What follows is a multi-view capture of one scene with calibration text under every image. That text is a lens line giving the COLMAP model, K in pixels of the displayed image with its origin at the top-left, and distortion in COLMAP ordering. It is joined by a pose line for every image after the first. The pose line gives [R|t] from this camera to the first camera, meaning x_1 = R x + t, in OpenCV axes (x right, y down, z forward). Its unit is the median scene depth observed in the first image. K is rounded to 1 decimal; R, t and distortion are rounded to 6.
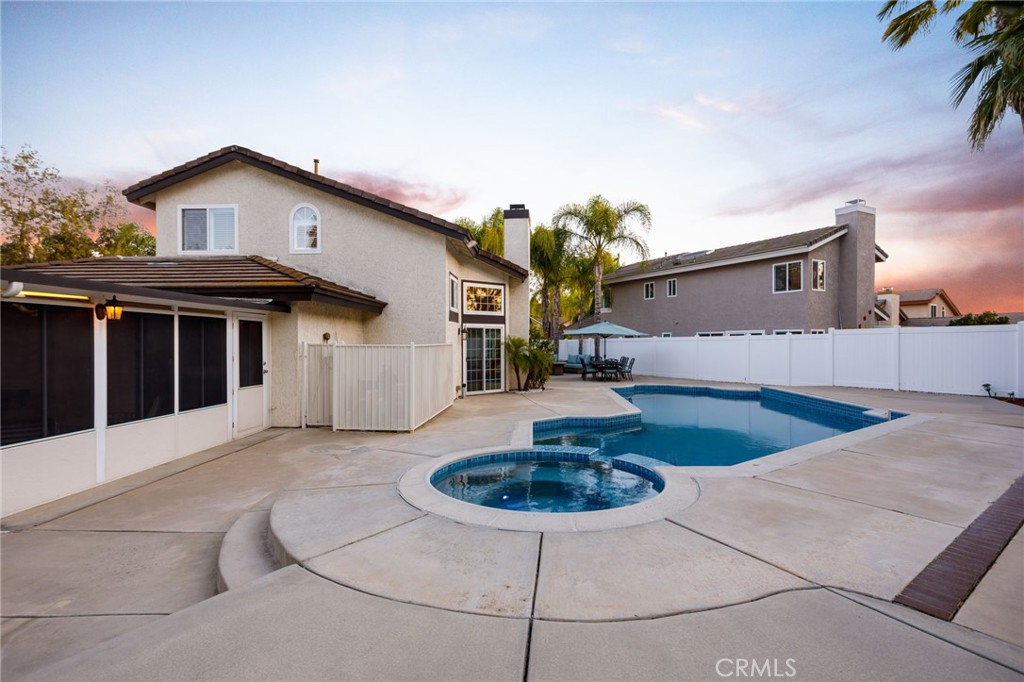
lens RADIAL K [[493.6, 0, 509.7], [0, 493.6, 342.3], [0, 0, 1]] dist [0.015318, 0.003192]
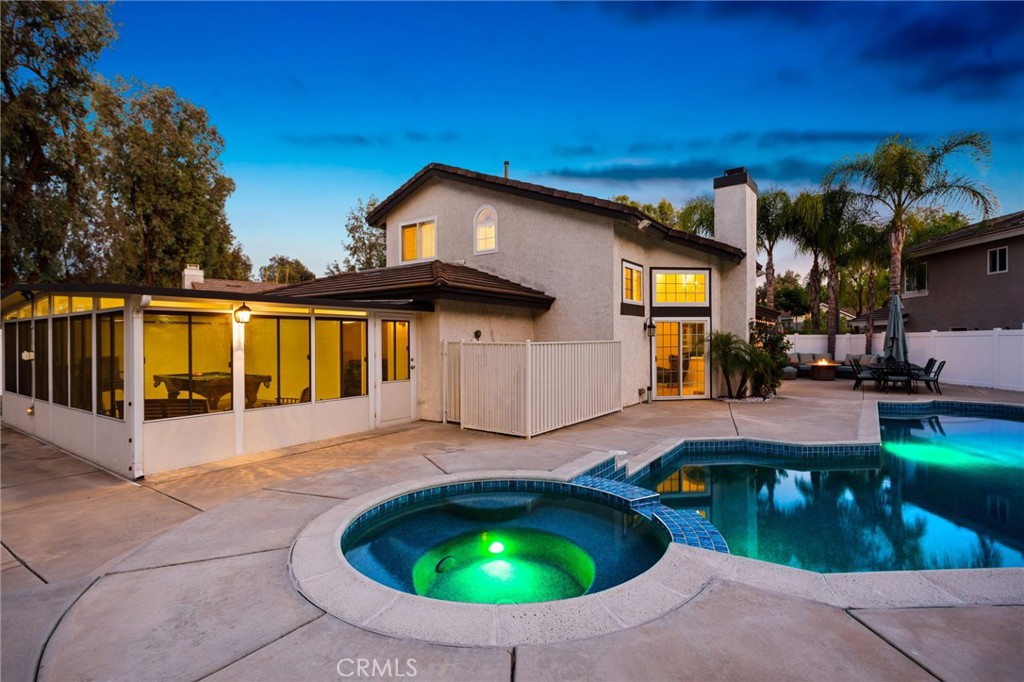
lens RADIAL K [[493.6, 0, 510.6], [0, 493.6, 341.8], [0, 0, 1]] dist [0.015318, 0.003192]
pose [[0.845327, -0.000214, -0.534249, 0.185394], [0.003547, 0.999980, 0.005211, -0.000689], [0.534237, -0.006300, 0.845311, 0.152720]]
